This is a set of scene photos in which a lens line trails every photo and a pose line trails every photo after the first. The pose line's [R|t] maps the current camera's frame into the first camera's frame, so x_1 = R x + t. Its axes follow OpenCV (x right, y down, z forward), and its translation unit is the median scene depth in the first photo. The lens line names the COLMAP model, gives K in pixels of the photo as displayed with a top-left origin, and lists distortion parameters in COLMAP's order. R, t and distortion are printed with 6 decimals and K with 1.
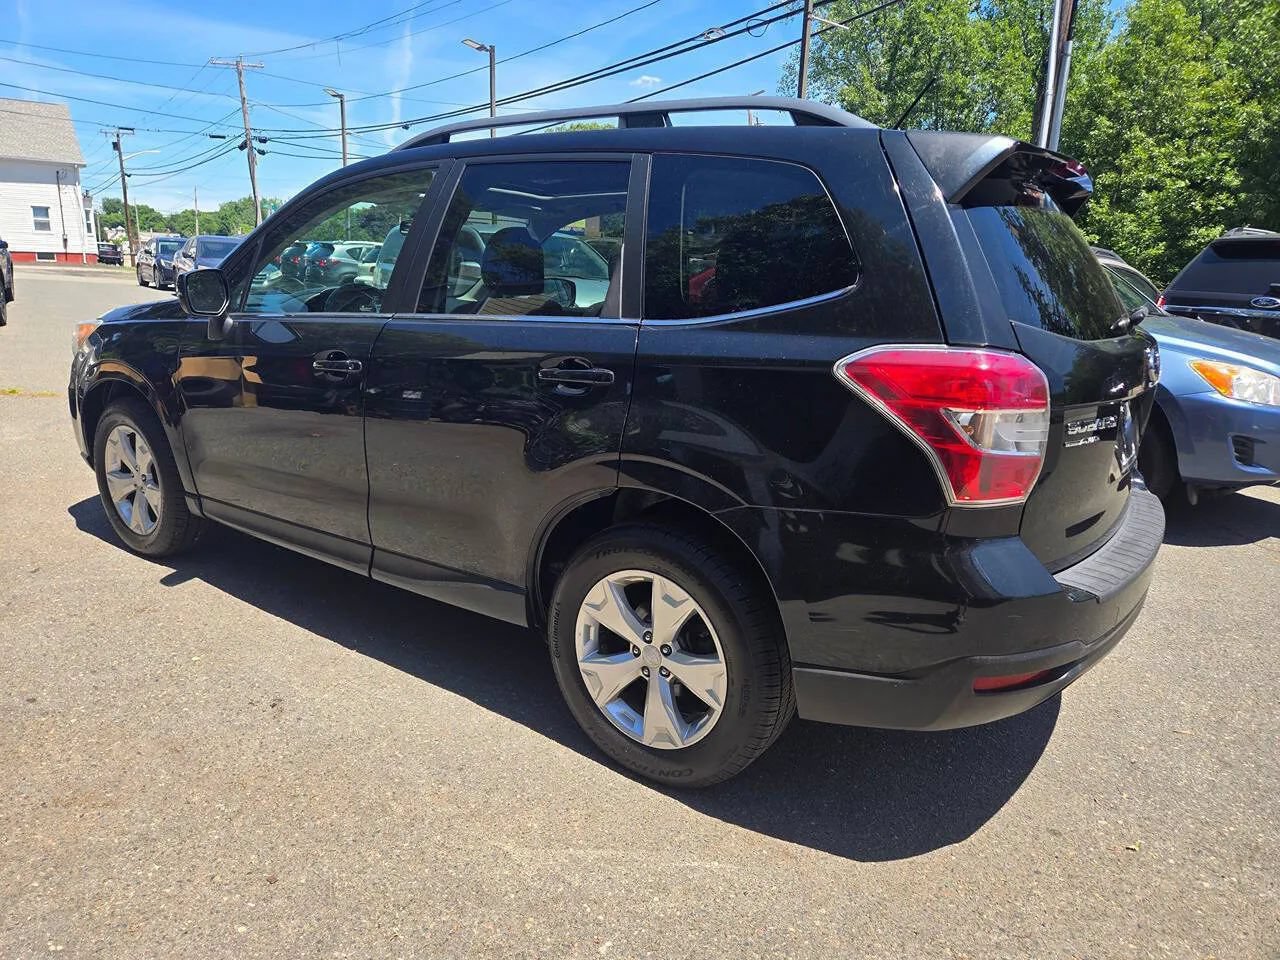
lens RADIAL K [[859.0, 0, 633.5], [0, 859.0, 486.1], [0, 0, 1]] dist [0.062707, -0.048452]
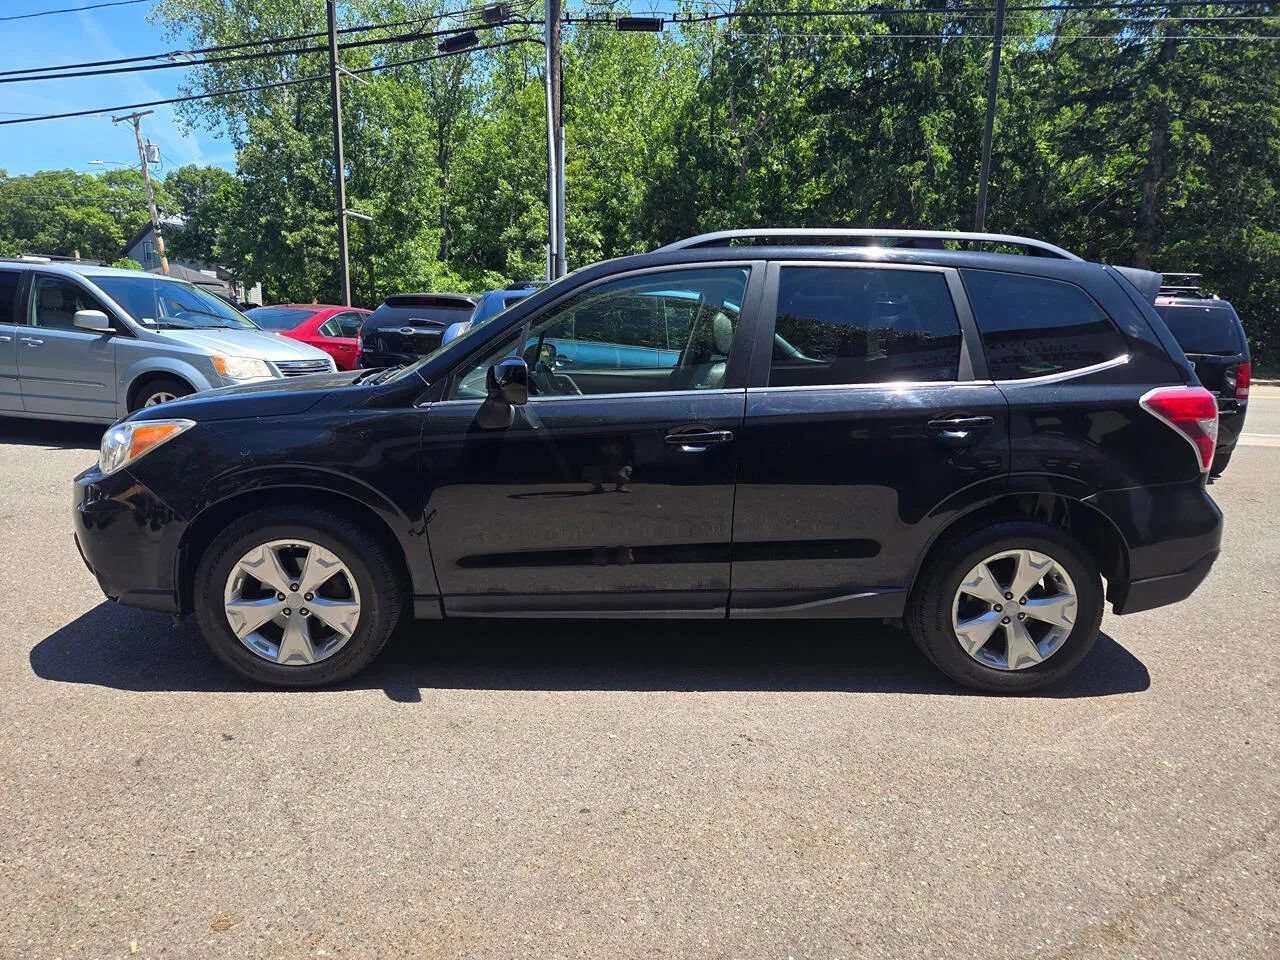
lens RADIAL K [[854.2, 0, 638.4], [0, 854.2, 482.7], [0, 0, 1]] dist [0.069327, -0.055004]
pose [[0.777396, -0.132167, 0.614969, -1.250510], [0.157075, 0.987492, 0.013666, -0.123074], [-0.609083, 0.085972, 0.788433, 0.195144]]
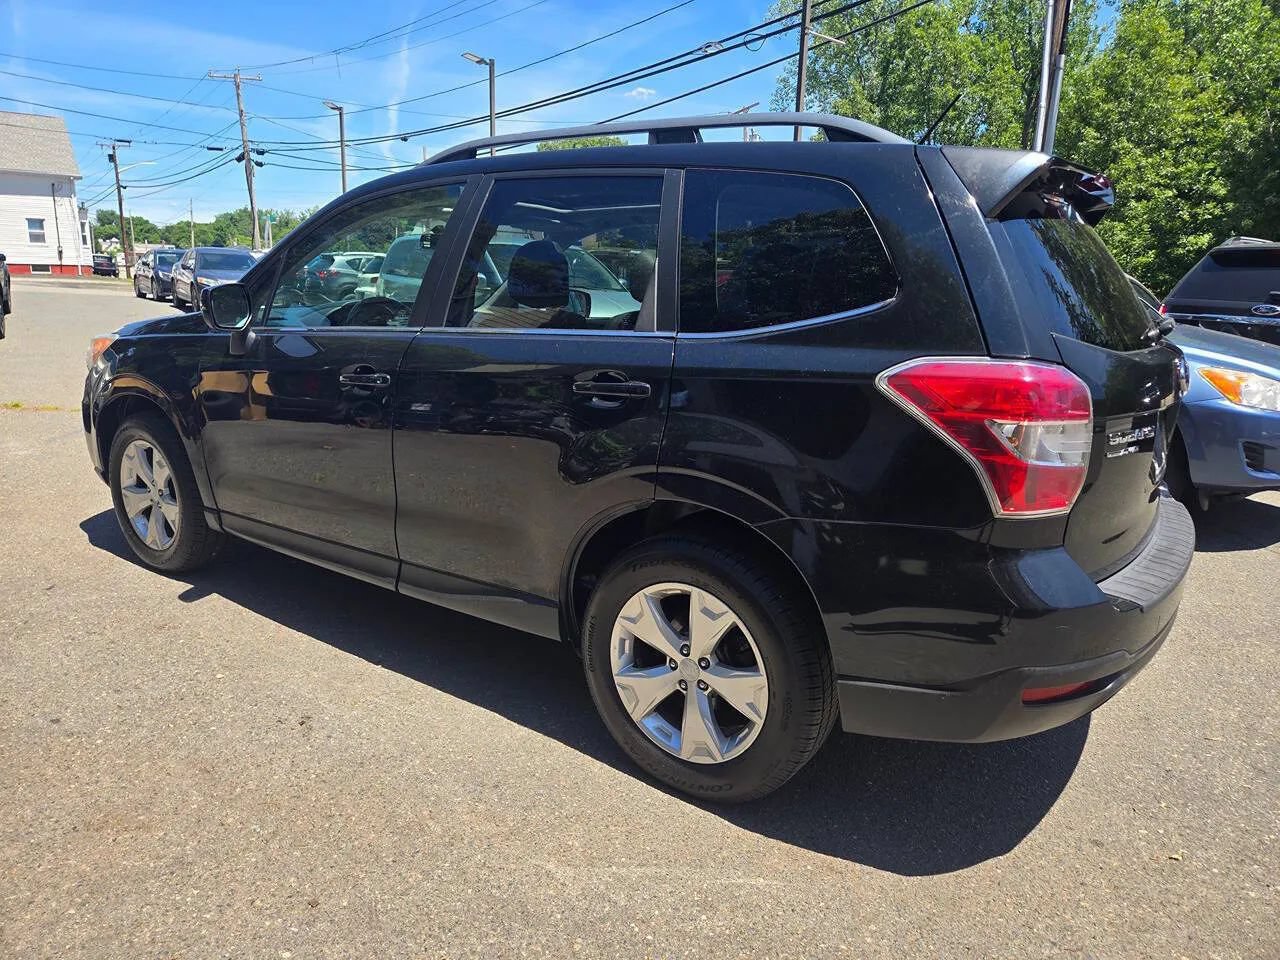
lens RADIAL K [[859.0, 0, 643.5], [0, 859.0, 474.1], [0, 0, 1]] dist [0.062707, -0.048452]
pose [[0.999860, -0.007535, 0.014967, -0.041687], [0.007879, 0.999704, -0.023031, -0.005087], [-0.014789, 0.023145, 0.999623, 0.000342]]
